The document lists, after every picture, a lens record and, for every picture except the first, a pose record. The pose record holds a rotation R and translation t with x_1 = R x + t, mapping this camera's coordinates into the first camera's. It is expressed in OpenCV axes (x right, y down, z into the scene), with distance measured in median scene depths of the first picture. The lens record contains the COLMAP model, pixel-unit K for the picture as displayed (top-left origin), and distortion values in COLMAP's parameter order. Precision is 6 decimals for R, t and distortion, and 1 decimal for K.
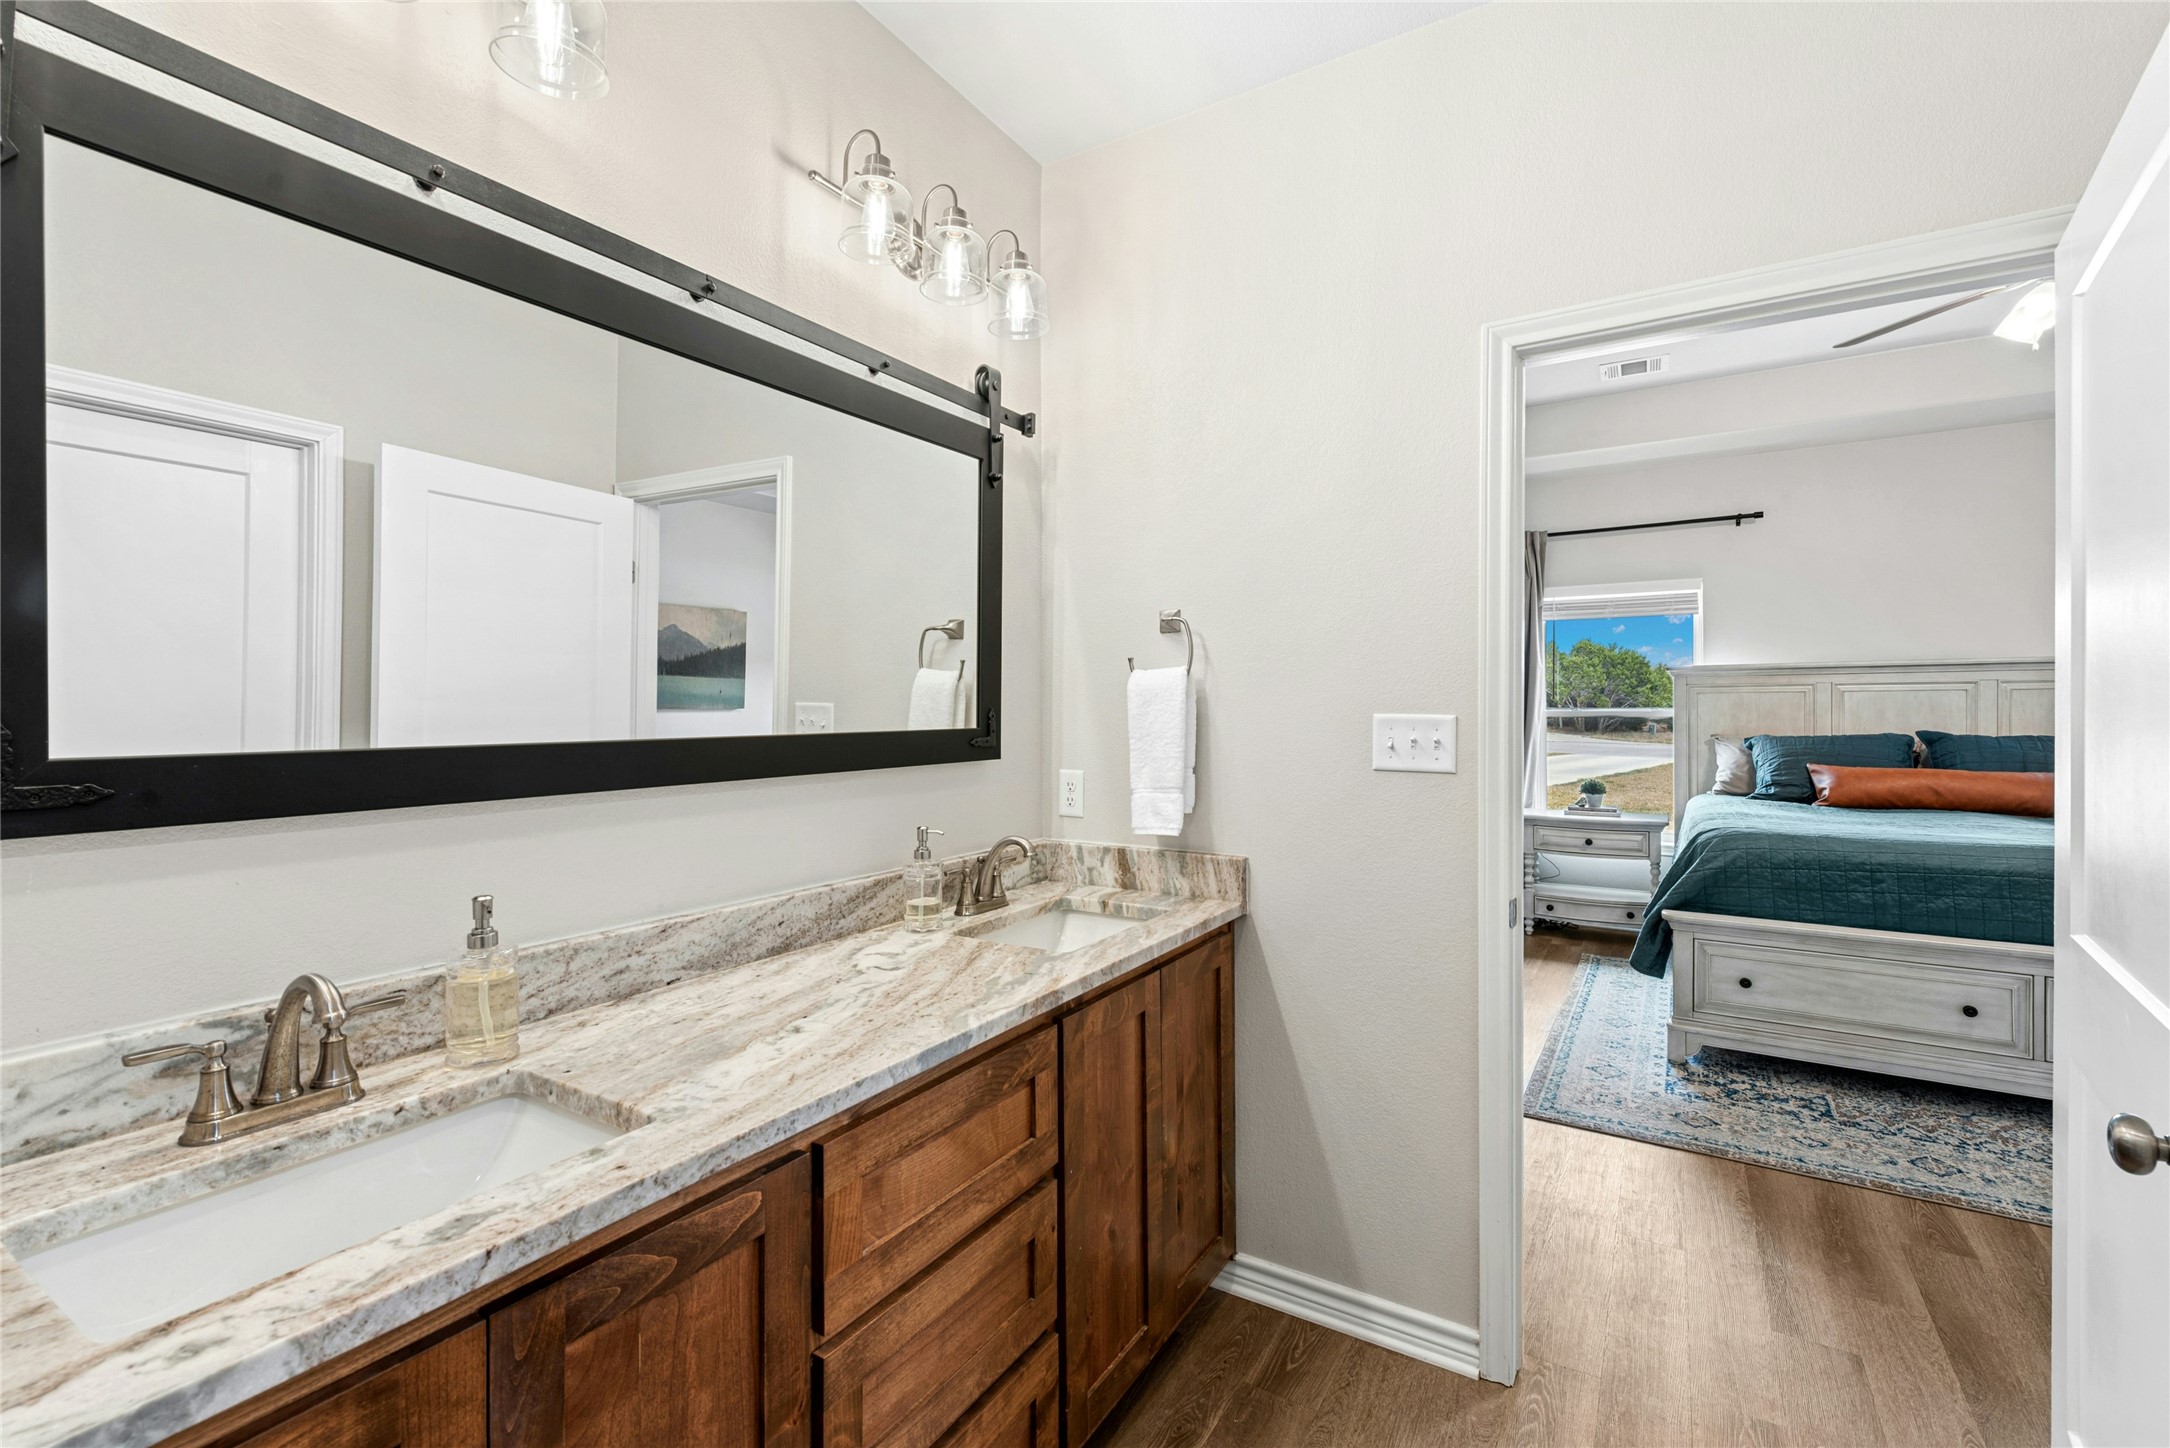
lens RADIAL K [[915.4, 0, 1095.6], [0, 915.4, 711.8], [0, 0, 1]] dist [0.011283, -0.003041]
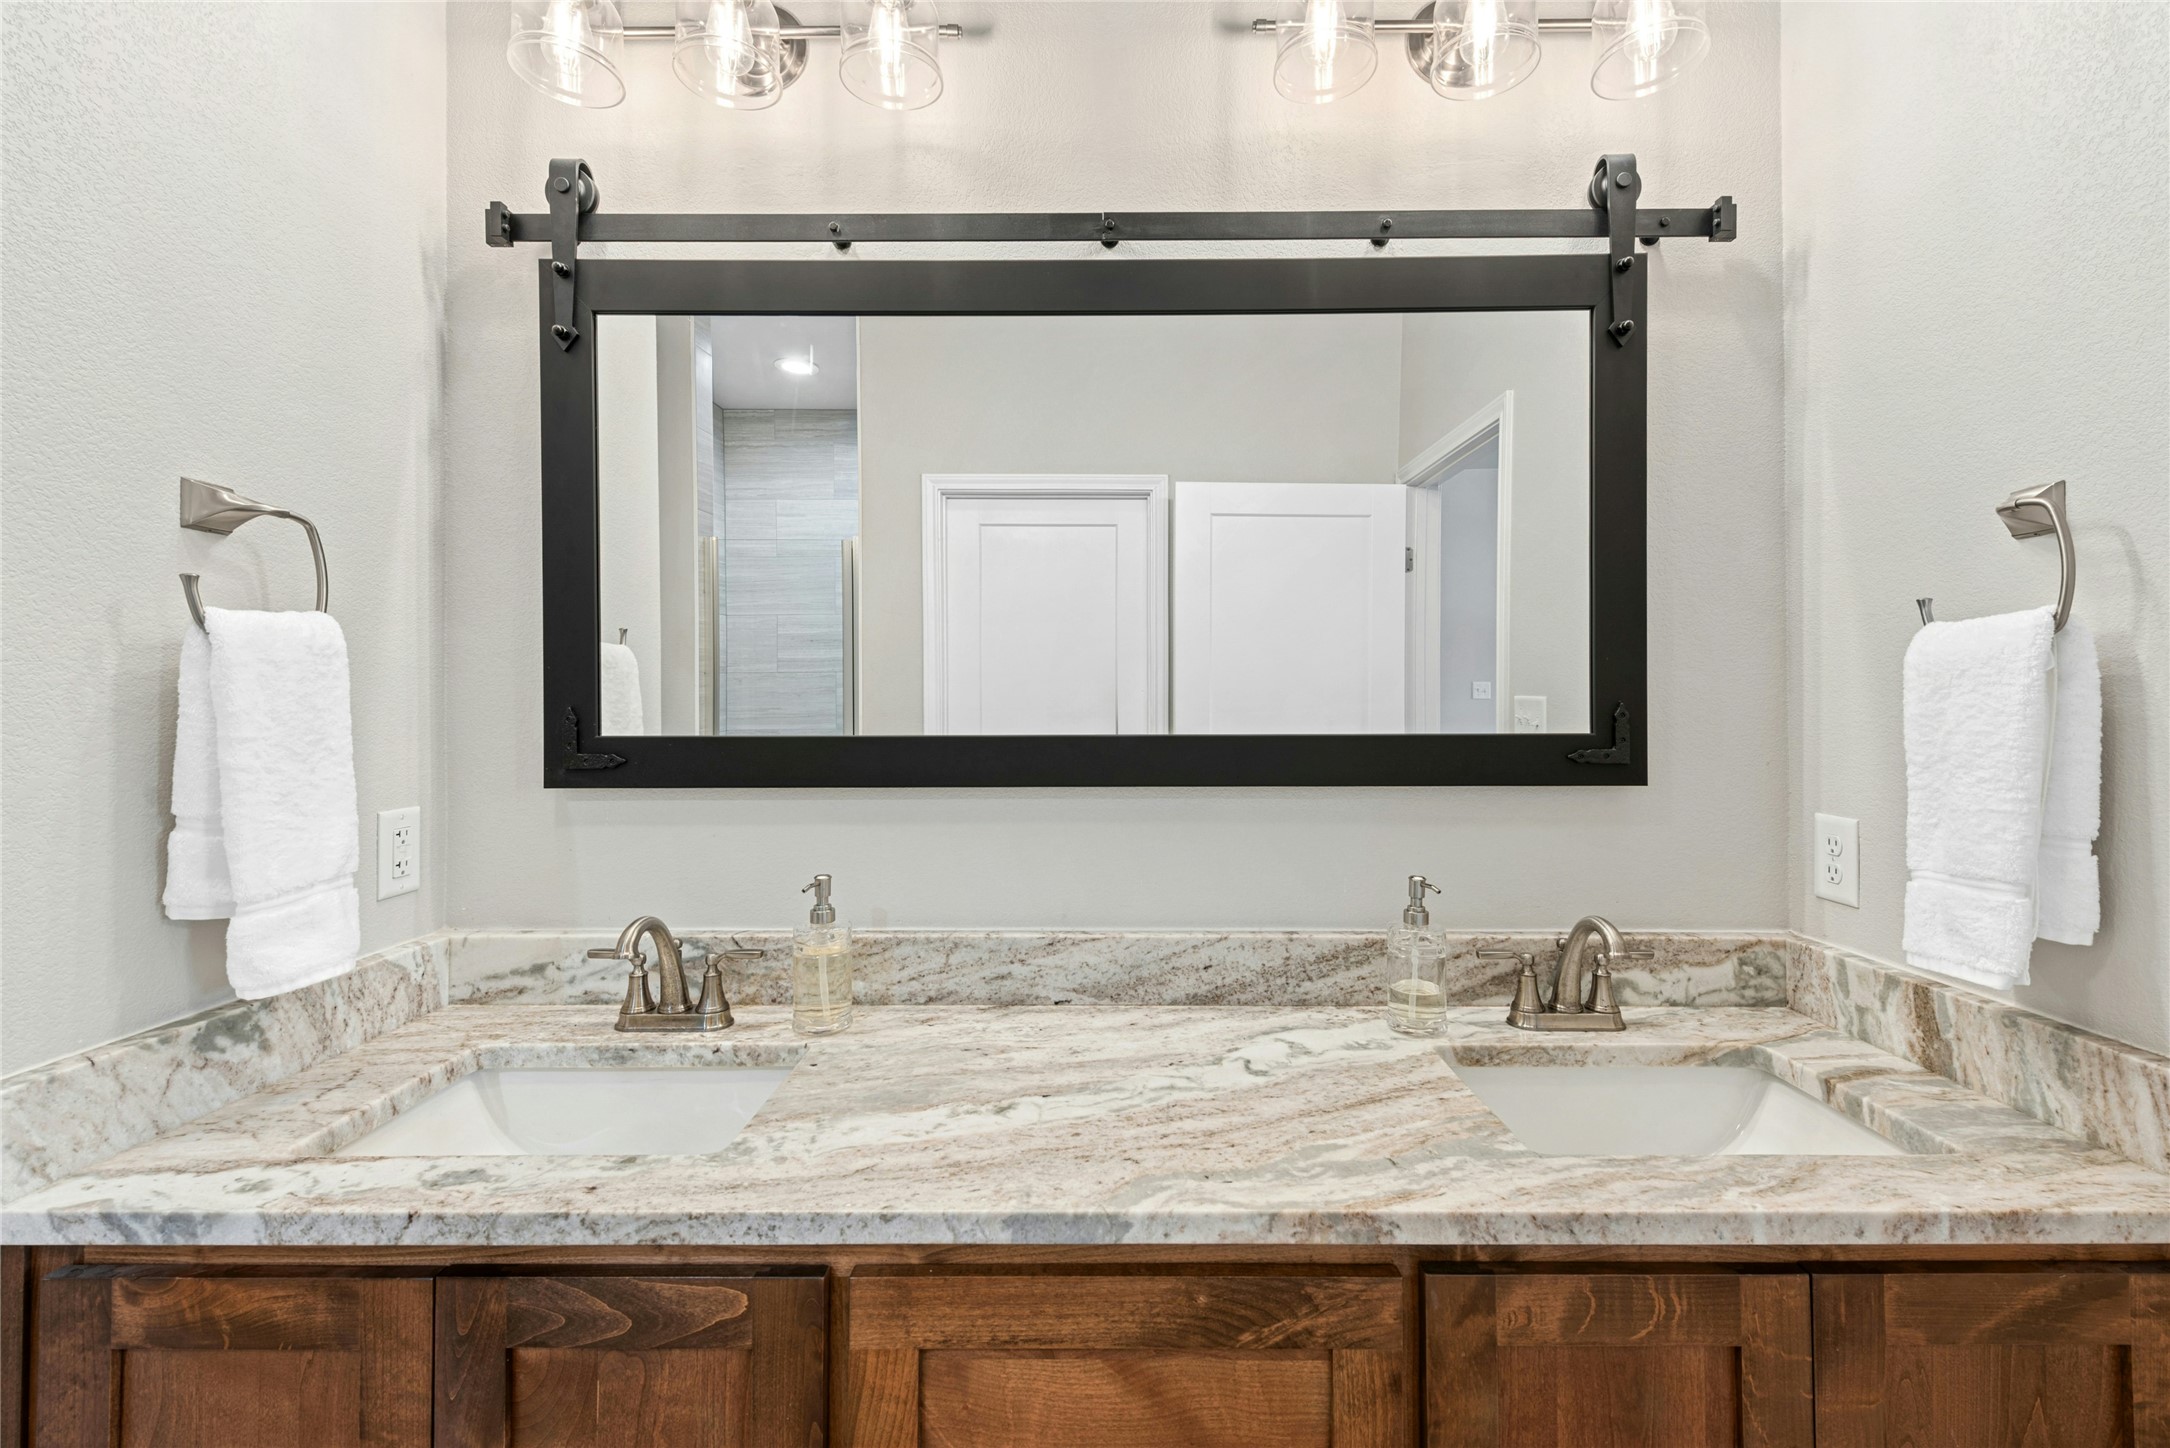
lens RADIAL K [[915.4, 0, 1103.2], [0, 915.4, 691.2], [0, 0, 1]] dist [0.011283, -0.003041]
pose [[0.533263, -0.009007, -0.845901, 0.339339], [-0.004313, 0.999901, -0.013365, -0.002357], [0.845938, 0.010776, 0.533172, 0.562077]]
